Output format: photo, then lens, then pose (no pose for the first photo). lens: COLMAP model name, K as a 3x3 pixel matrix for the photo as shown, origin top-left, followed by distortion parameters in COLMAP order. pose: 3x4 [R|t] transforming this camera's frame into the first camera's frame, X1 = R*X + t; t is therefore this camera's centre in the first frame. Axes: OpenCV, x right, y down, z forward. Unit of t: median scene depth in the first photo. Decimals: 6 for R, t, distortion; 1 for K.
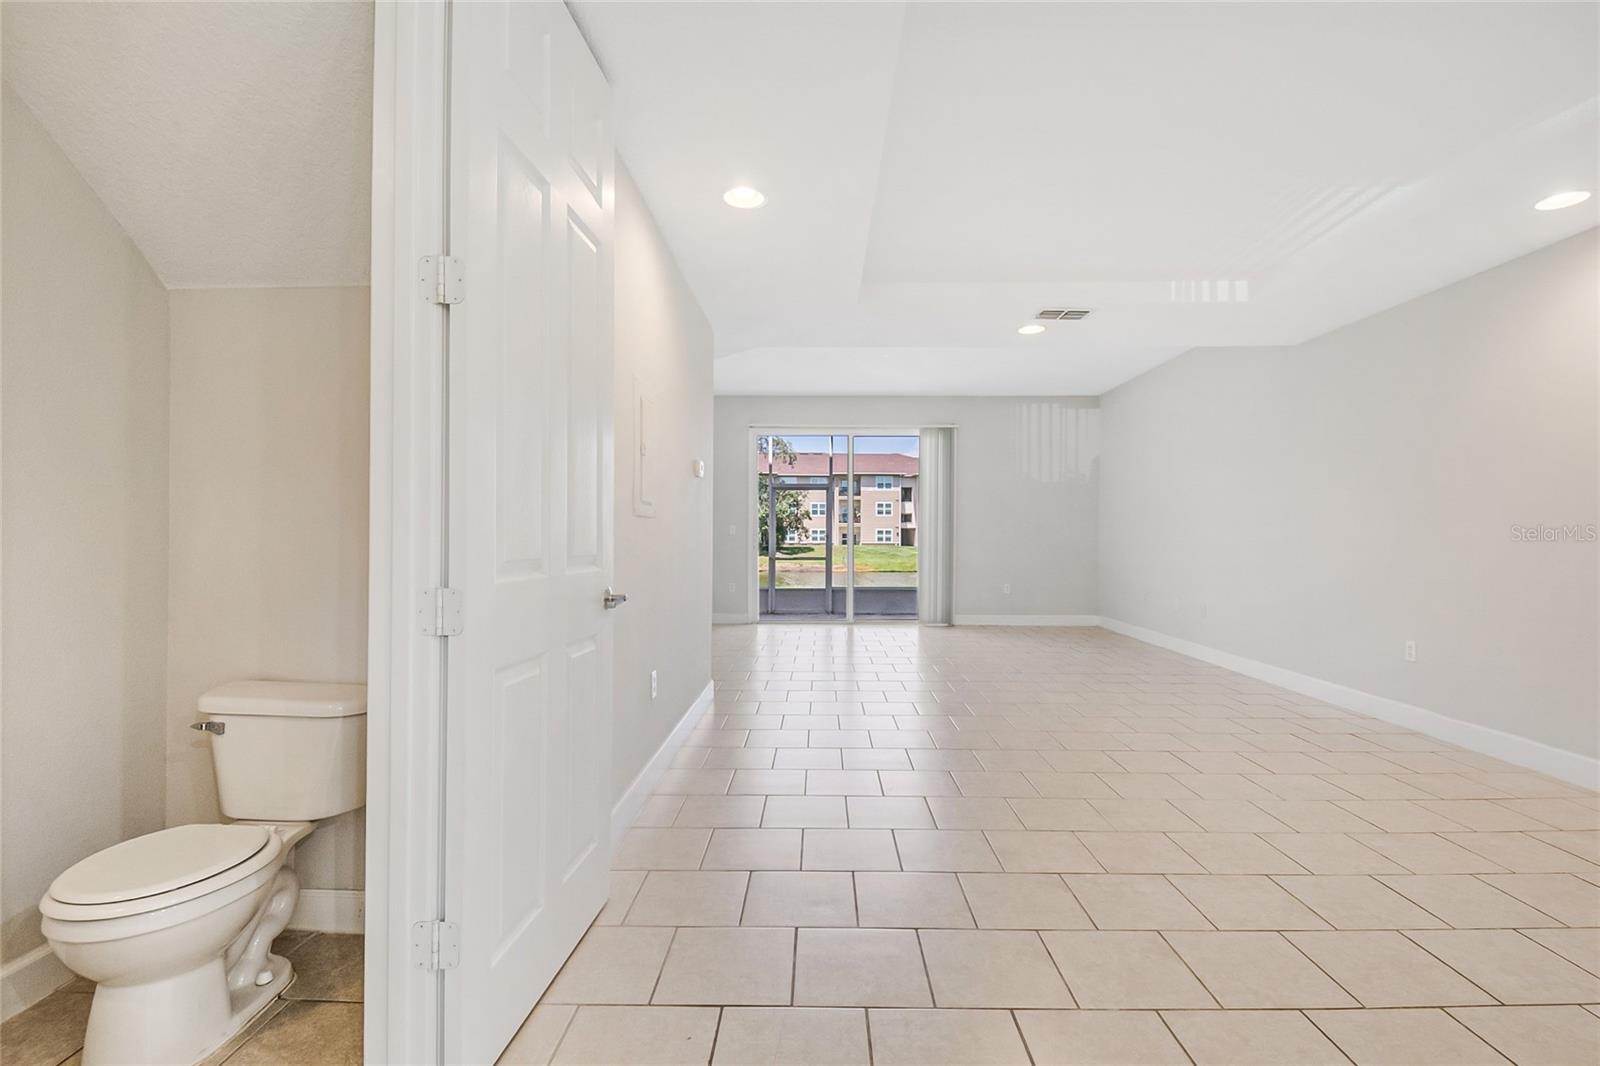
lens RADIAL K [[699.4, 0, 830.4], [0, 699.4, 533.4], [0, 0, 1]] dist [0.030120, -0.000005]
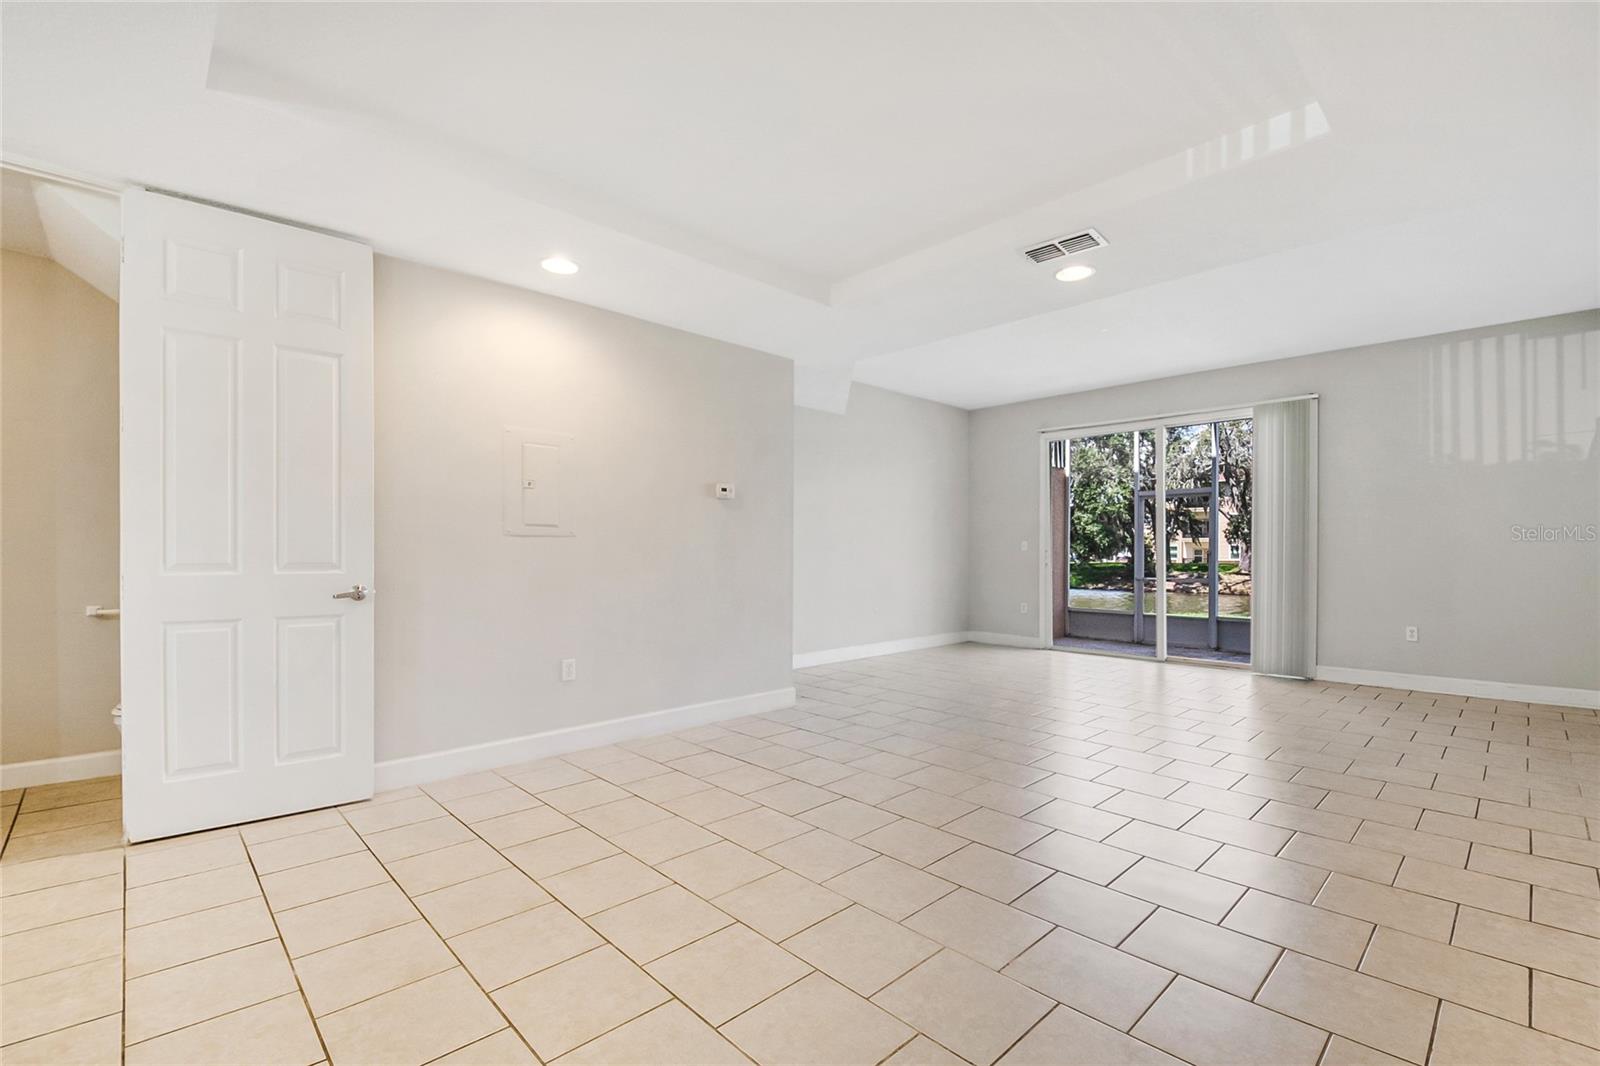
lens RADIAL K [[689.8, 0, 815.1], [0, 689.8, 552.1], [0, 0, 1]] dist [0.020337, -0.028284]
pose [[0.691361, 0.000738, -0.722509, 0.329057], [0.000890, 0.999998, 0.001873, 0.001140], [0.722509, -0.001938, 0.691359, 0.155303]]
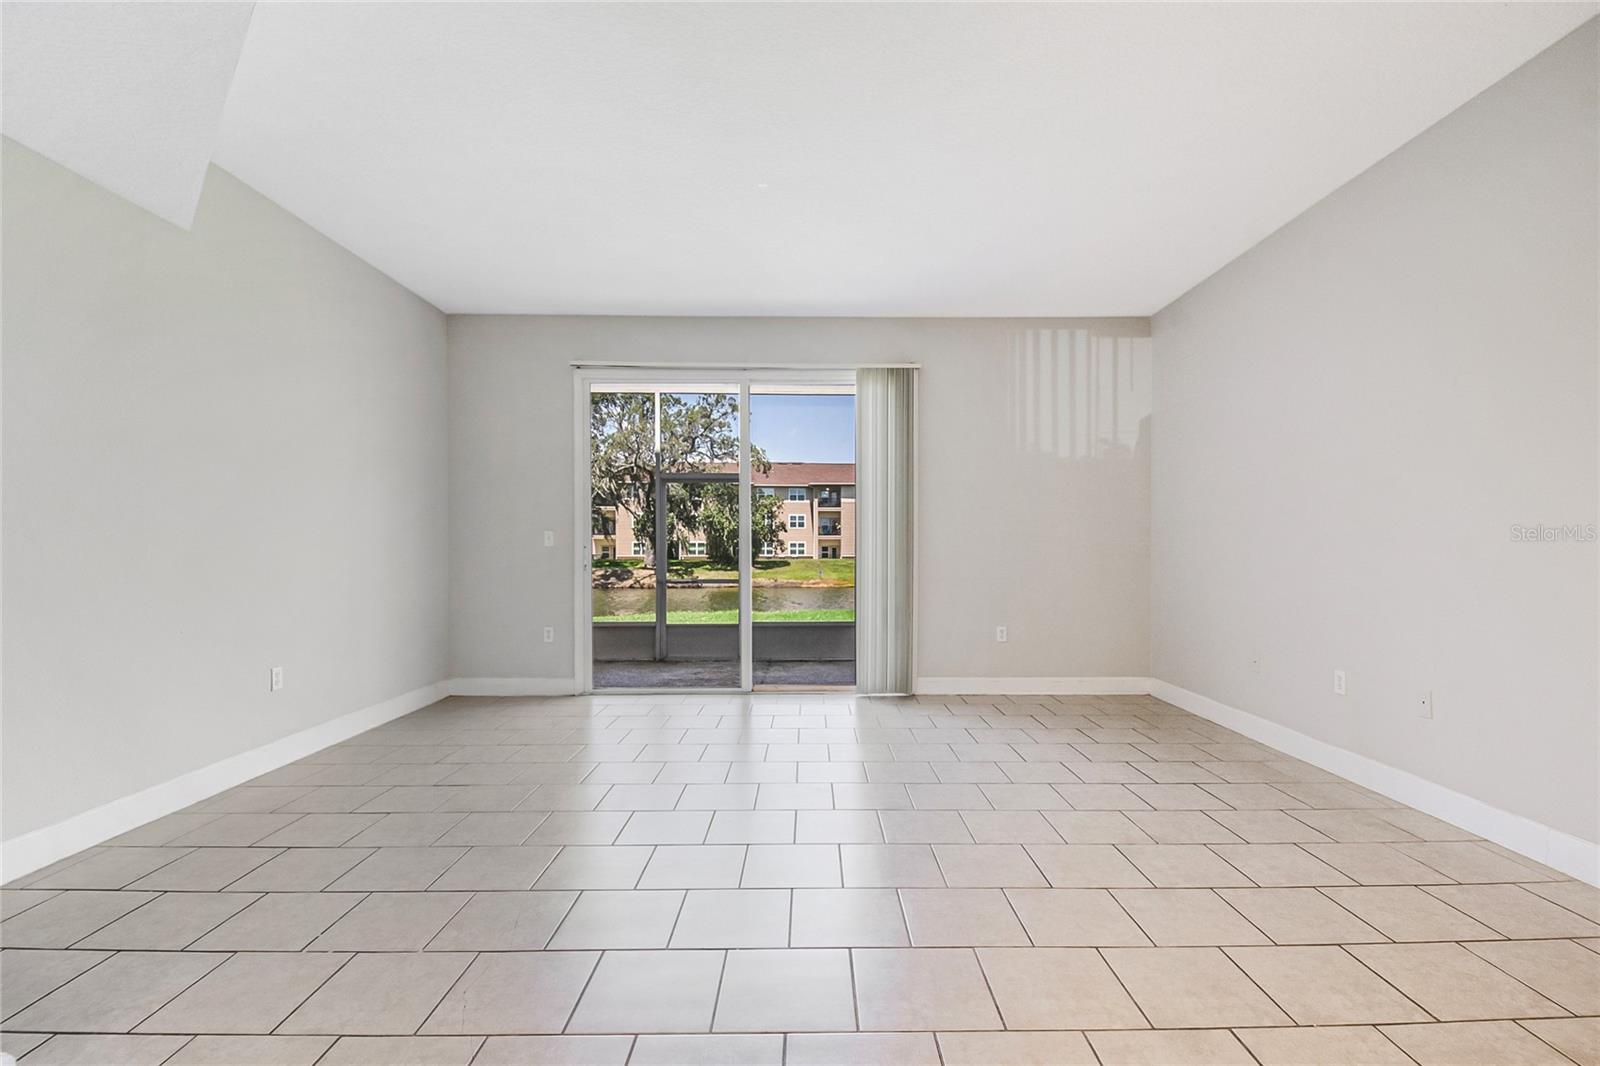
lens RADIAL K [[703.6, 0, 806.1], [0, 703.6, 544.1], [0, 0, 1]] dist [0.014023, -0.014007]
pose [[0.999910, -0.003502, -0.012914, 0.089919], [0.003456, 0.999988, -0.003565, 0.002308], [0.012926, 0.003520, 0.999910, 0.384002]]
